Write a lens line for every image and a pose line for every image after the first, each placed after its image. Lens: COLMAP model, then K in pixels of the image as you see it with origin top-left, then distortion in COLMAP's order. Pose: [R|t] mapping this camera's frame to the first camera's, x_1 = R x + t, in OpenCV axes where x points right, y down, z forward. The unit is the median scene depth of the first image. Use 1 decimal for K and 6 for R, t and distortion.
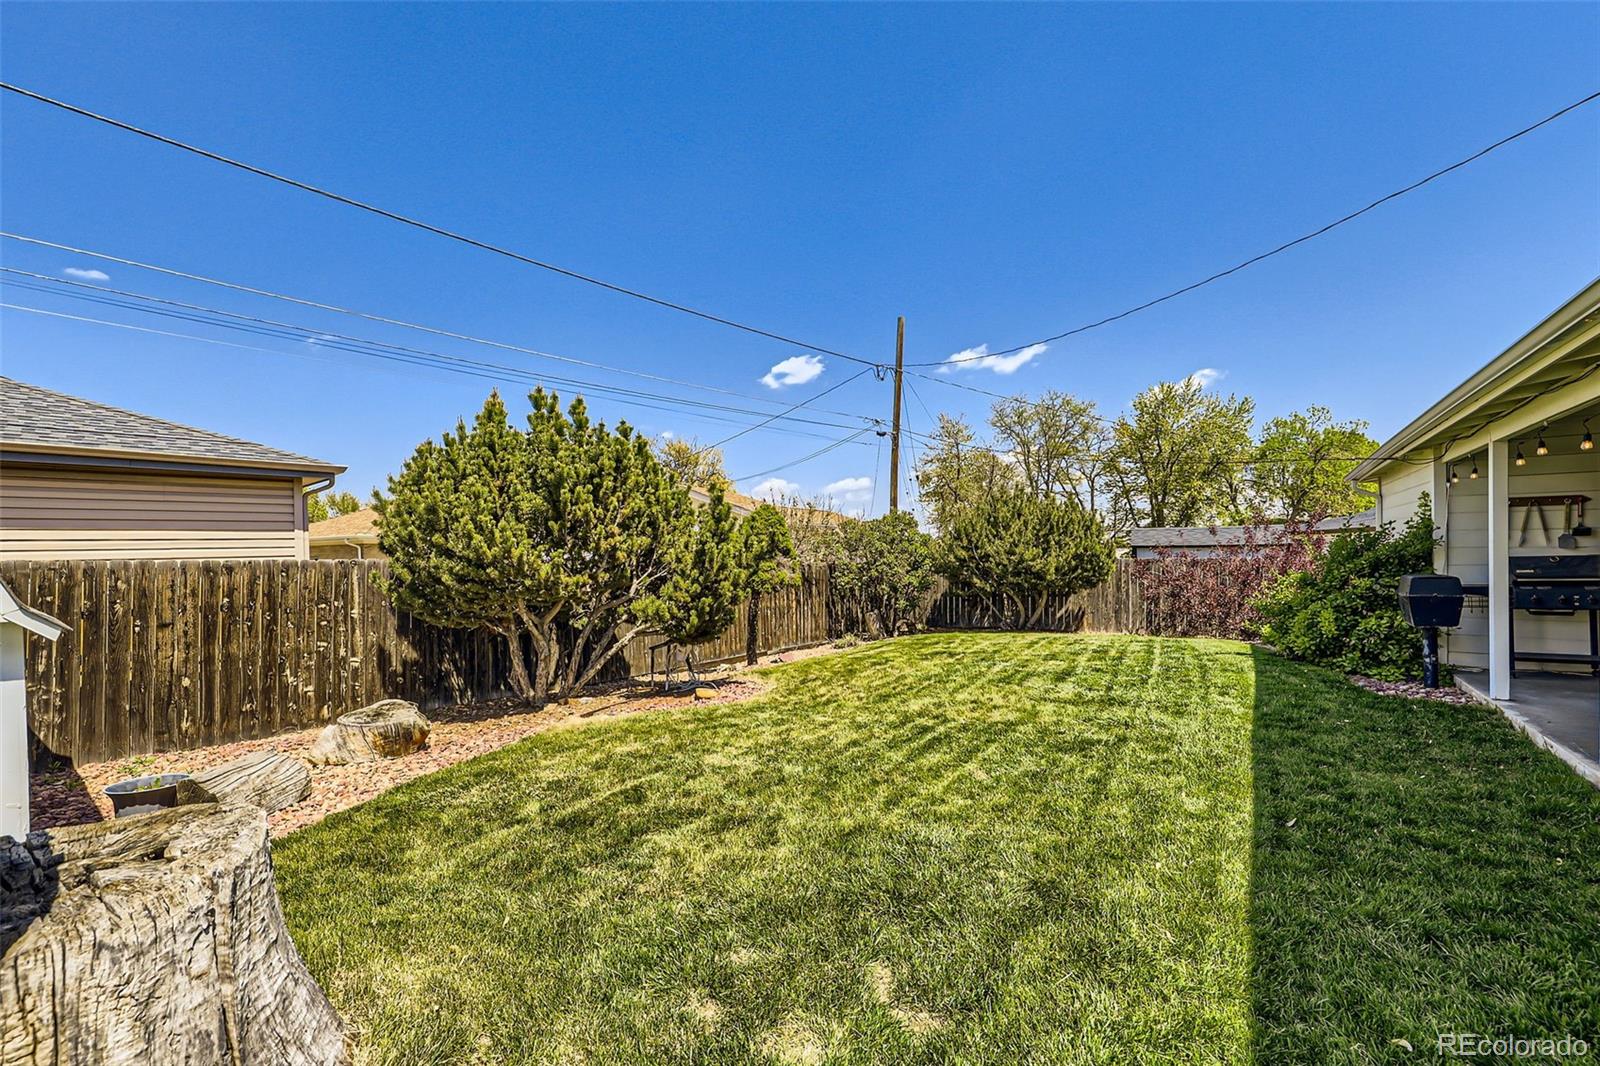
lens RADIAL K [[661.0, 0, 799.4], [0, 661.0, 558.2], [0, 0, 1]] dist [0.000911, -0.000039]
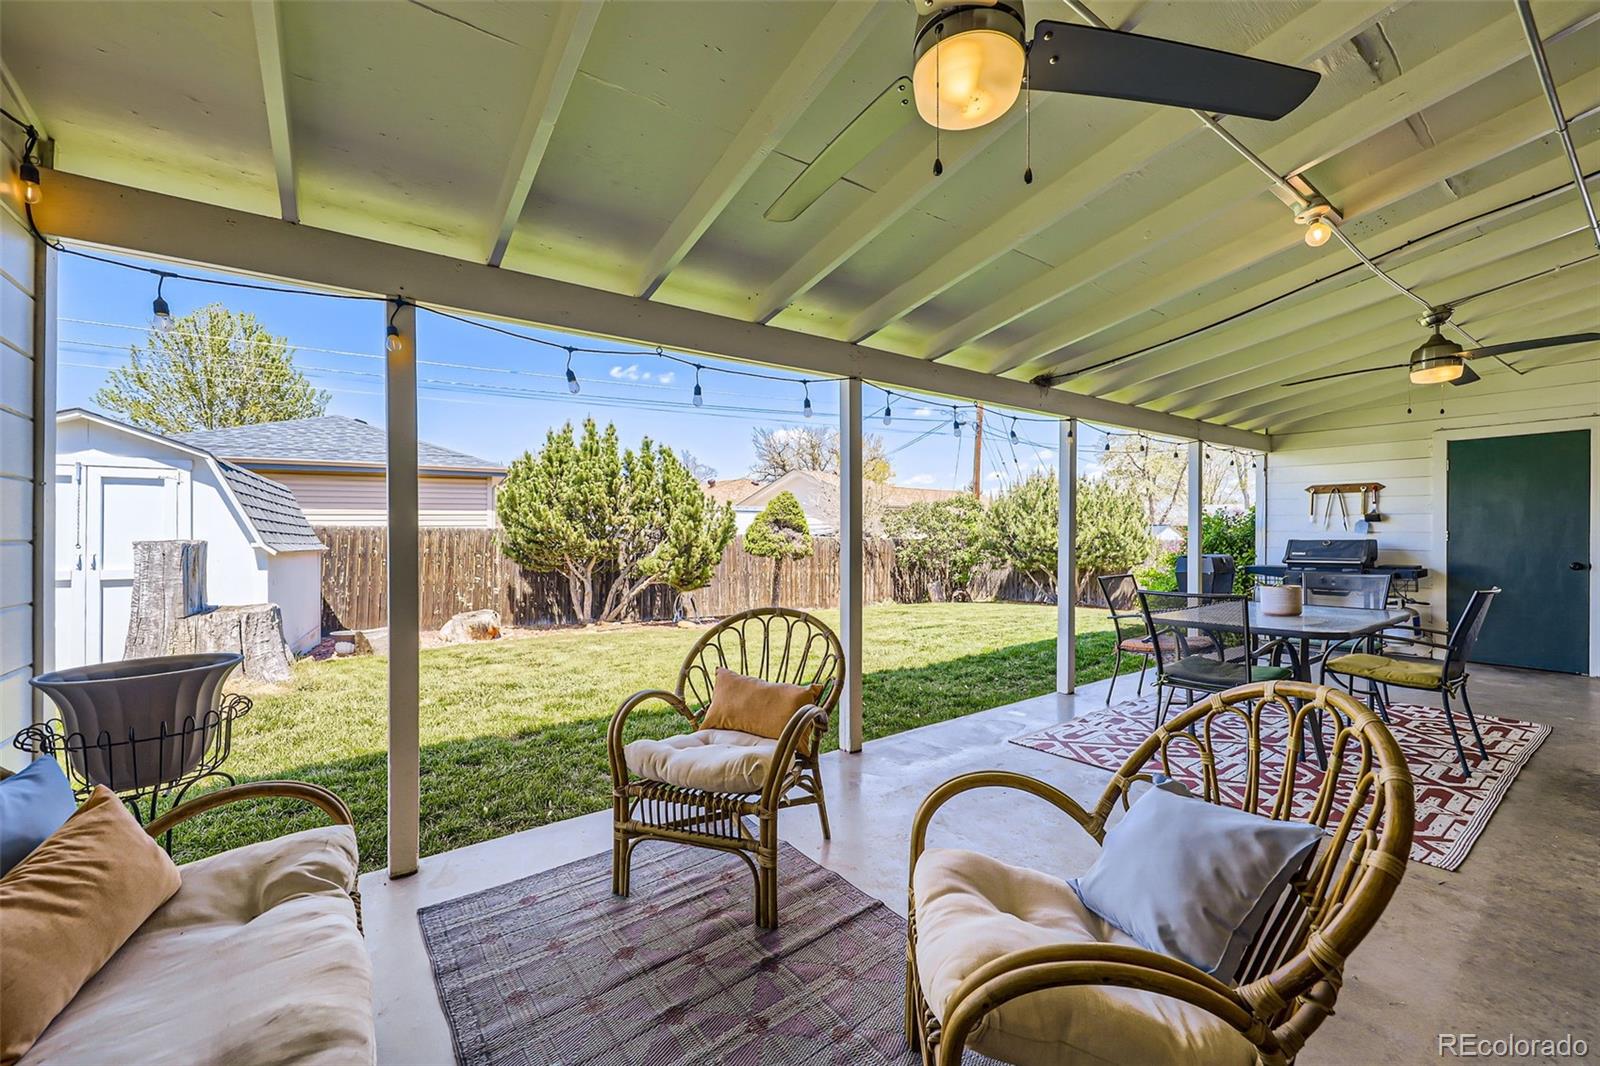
lens RADIAL K [[646.6, 0, 796.4], [0, 646.6, 529.5], [0, 0, 1]] dist [0.010378, 0.000001]
pose [[0.935548, 0.015294, -0.352869, 0.653782], [-0.018122, 0.999825, -0.004712, -0.000470], [0.352735, 0.010803, 0.935661, -0.264140]]
